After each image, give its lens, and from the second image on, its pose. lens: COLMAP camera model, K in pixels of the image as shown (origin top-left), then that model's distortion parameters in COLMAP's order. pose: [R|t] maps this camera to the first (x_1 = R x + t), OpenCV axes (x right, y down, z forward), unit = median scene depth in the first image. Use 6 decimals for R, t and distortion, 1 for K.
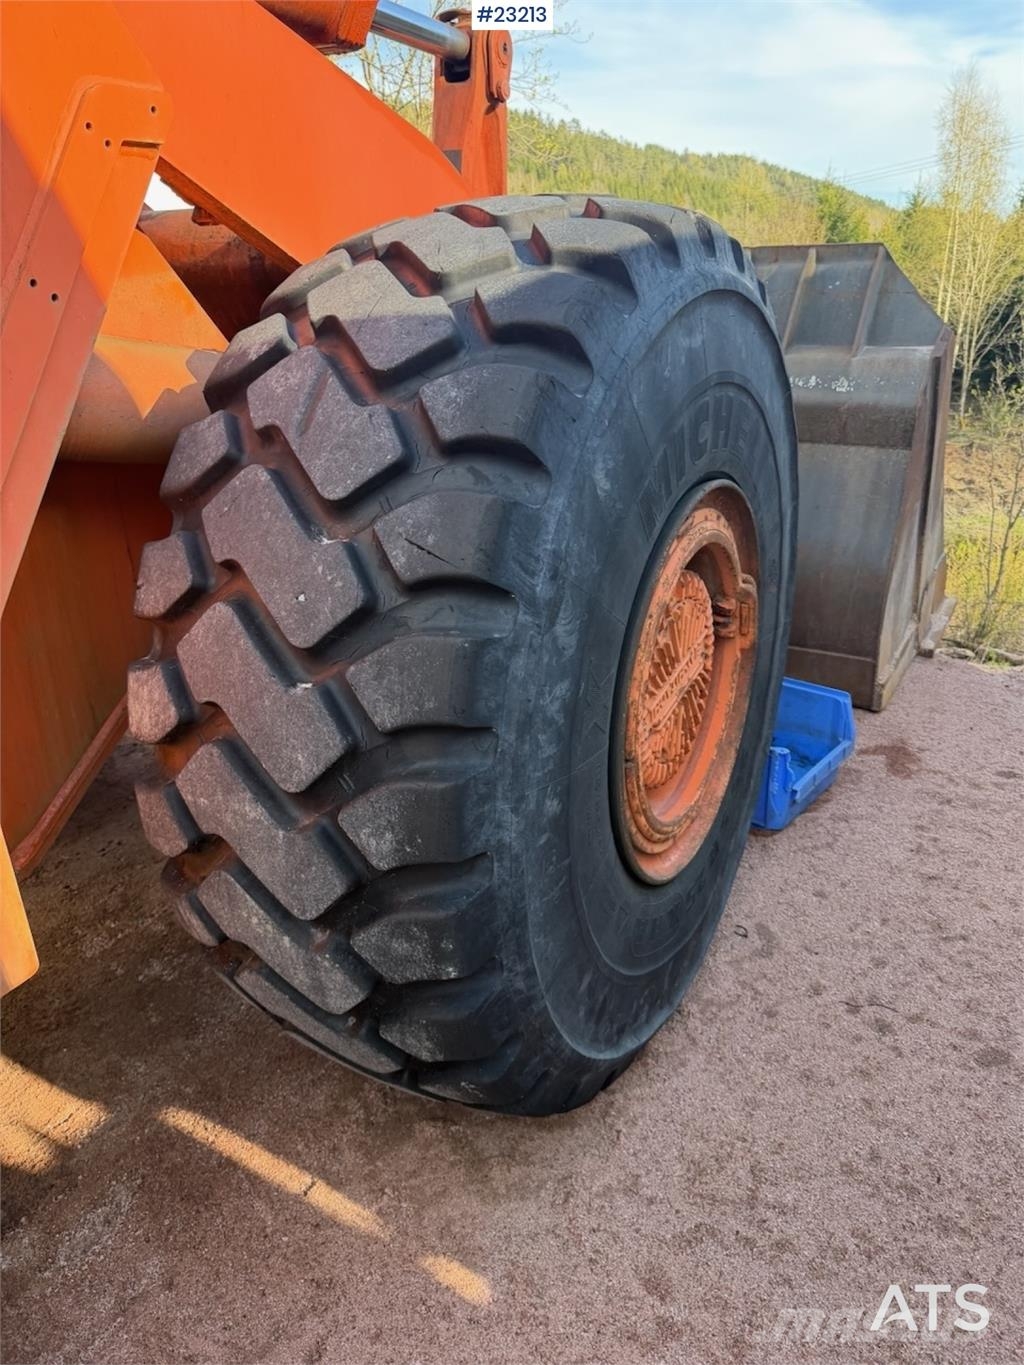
lens RADIAL K [[963.6, 0, 512.0], [0, 963.6, 682.5], [0, 0, 1]] dist [-0.000031, -0.002329]
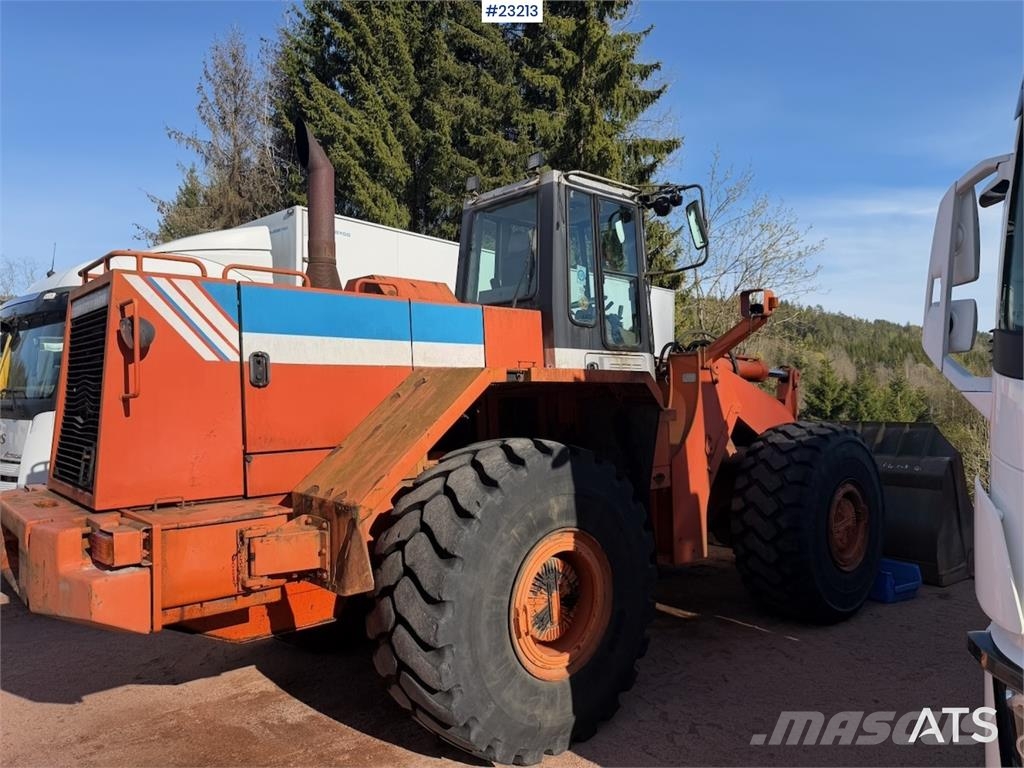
lens RADIAL K [[719.6, 0, 512.0], [0, 719.6, 384.0], [0, 0, 1]] dist [0.120321, -0.211043]
pose [[0.942961, 0.022382, -0.332150, -0.160322], [-0.156261, 0.910753, -0.382246, 0.915670], [0.293951, 0.412345, 0.862302, -2.532431]]
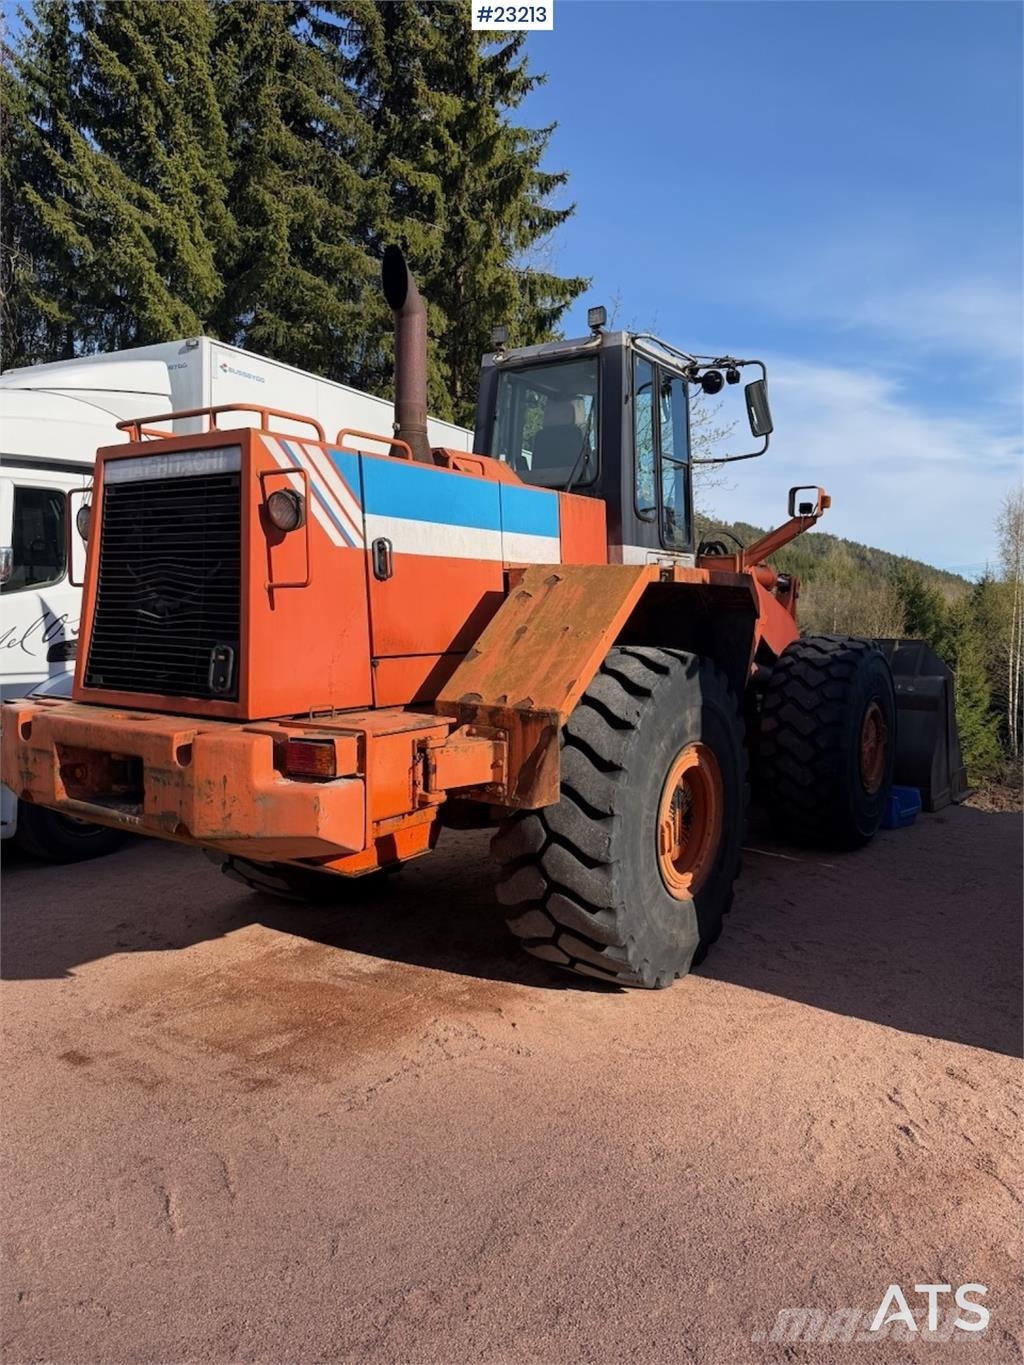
lens RADIAL K [[959.2, 0, 523.1], [0, 959.2, 680.3], [0, 0, 1]] dist [0.120321, -0.211043]
pose [[0.995201, 0.052491, -0.082586, -0.945471], [-0.076953, 0.941139, -0.329142, 1.198014], [0.060448, 0.333918, 0.940662, -3.015113]]
